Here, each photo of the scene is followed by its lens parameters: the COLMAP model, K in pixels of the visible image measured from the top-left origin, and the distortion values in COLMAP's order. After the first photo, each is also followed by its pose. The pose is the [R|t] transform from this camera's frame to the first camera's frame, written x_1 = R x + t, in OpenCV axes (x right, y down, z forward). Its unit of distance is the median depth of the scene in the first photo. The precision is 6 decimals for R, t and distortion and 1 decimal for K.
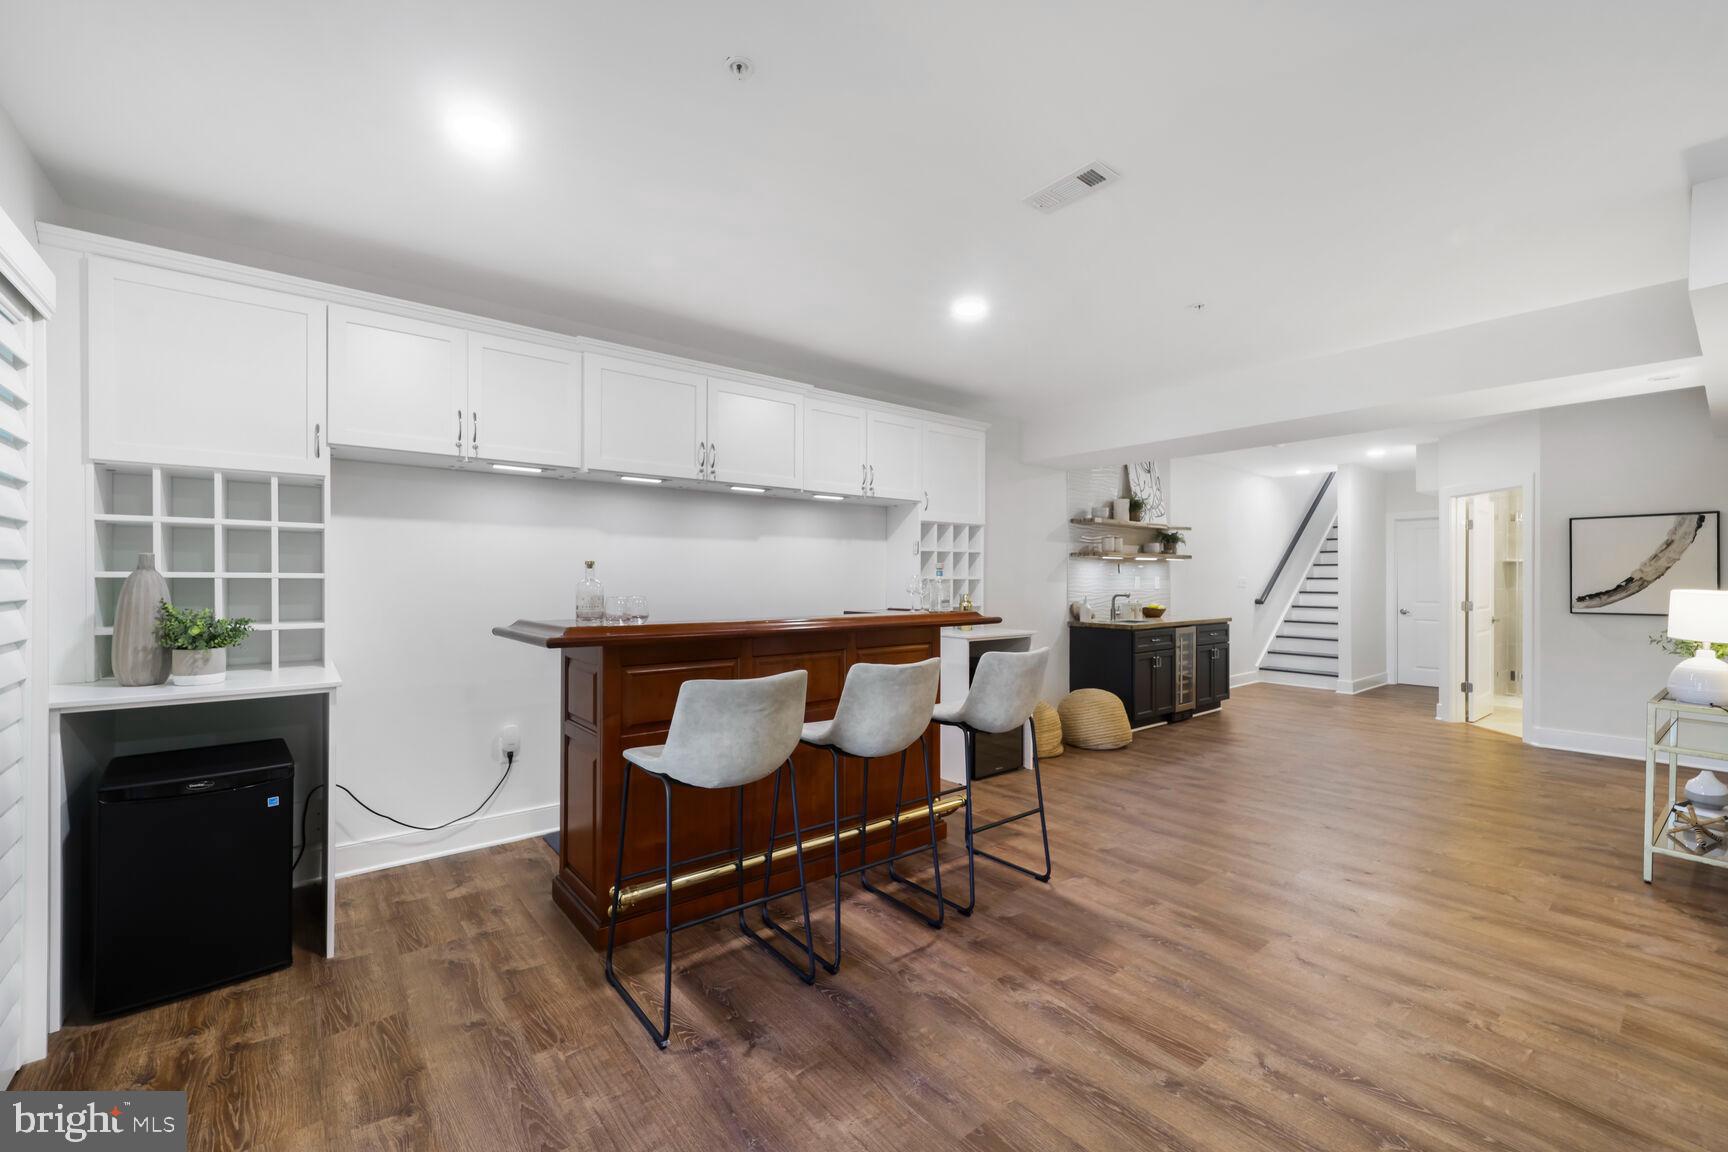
lens RADIAL K [[705.8, 0, 864.0], [0, 705.8, 576.0], [0, 0, 1]] dist [-0.001255, -0.000144]
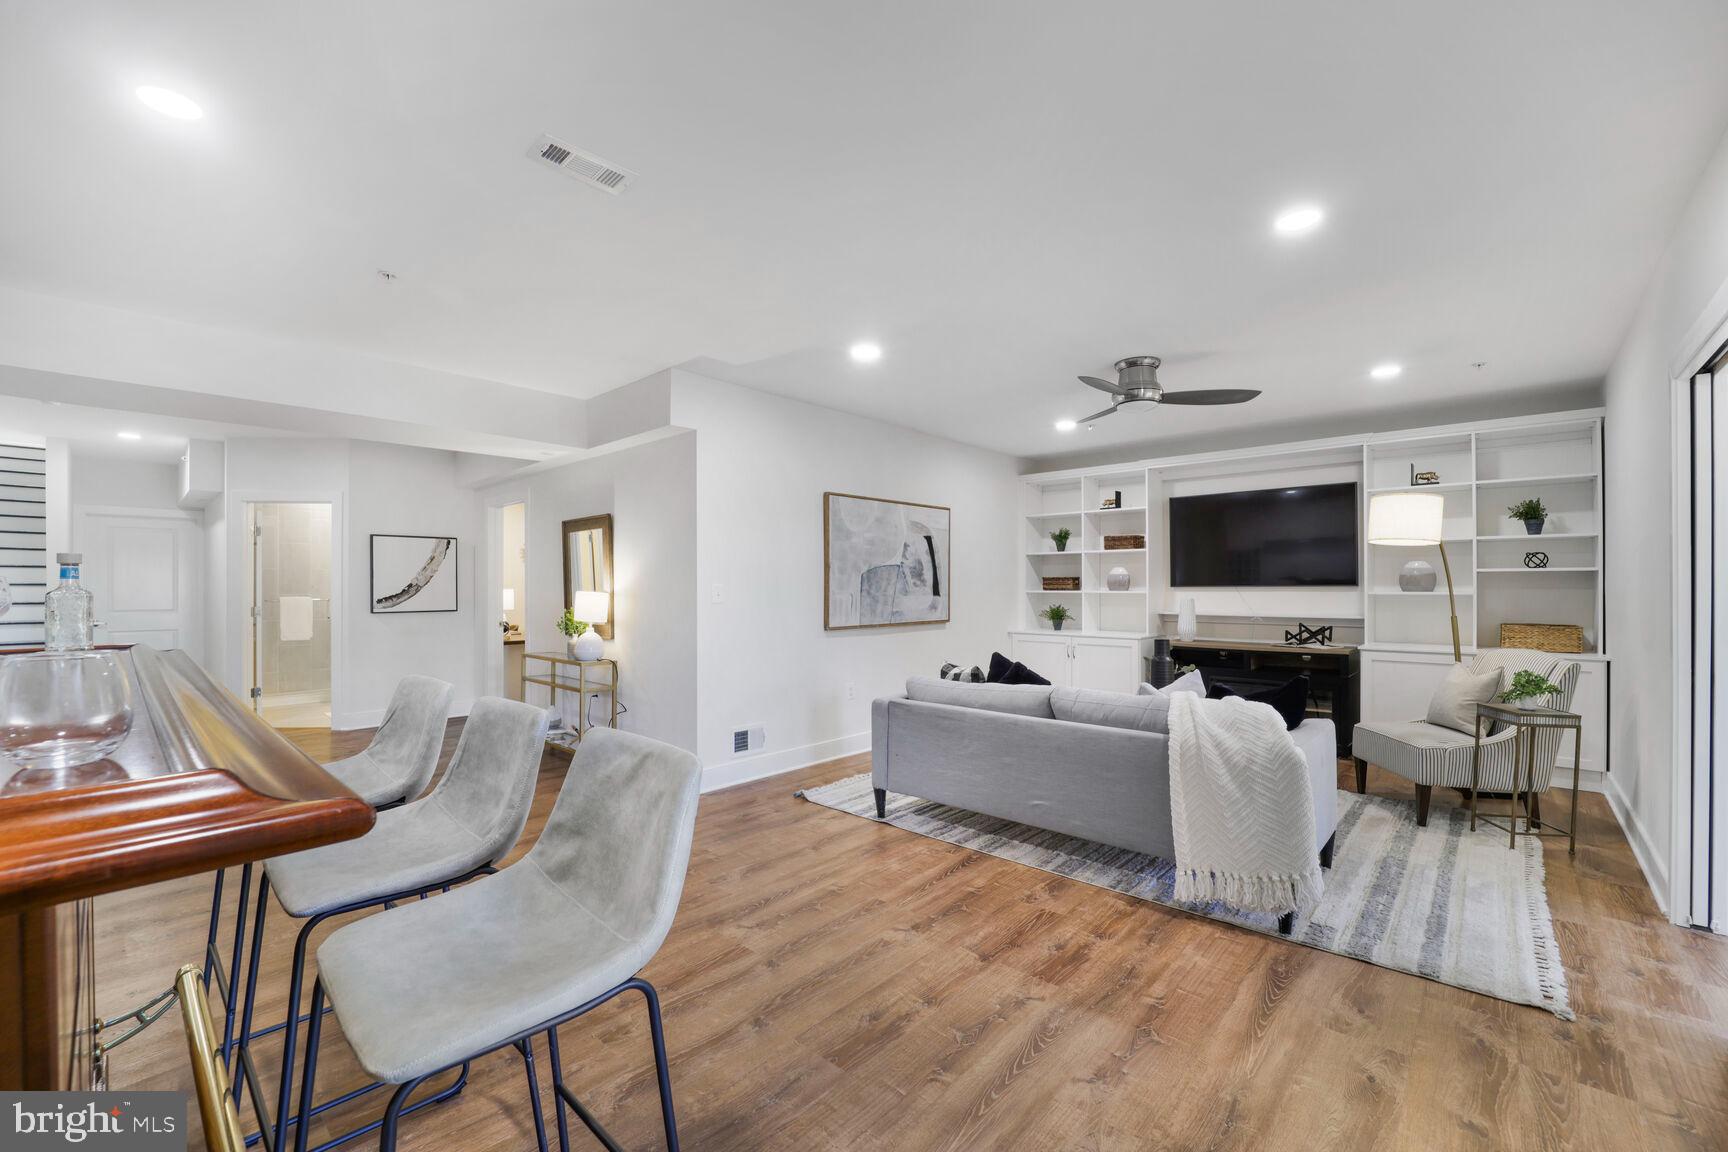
lens RADIAL K [[705.8, 0, 864.0], [0, 705.8, 576.0], [0, 0, 1]] dist [-0.001255, -0.000144]
pose [[-0.146892, 0.011696, 0.989083, -0.332522], [-0.005474, 0.999905, -0.012636, -0.000059], [-0.989137, -0.007270, -0.146814, 0.370391]]
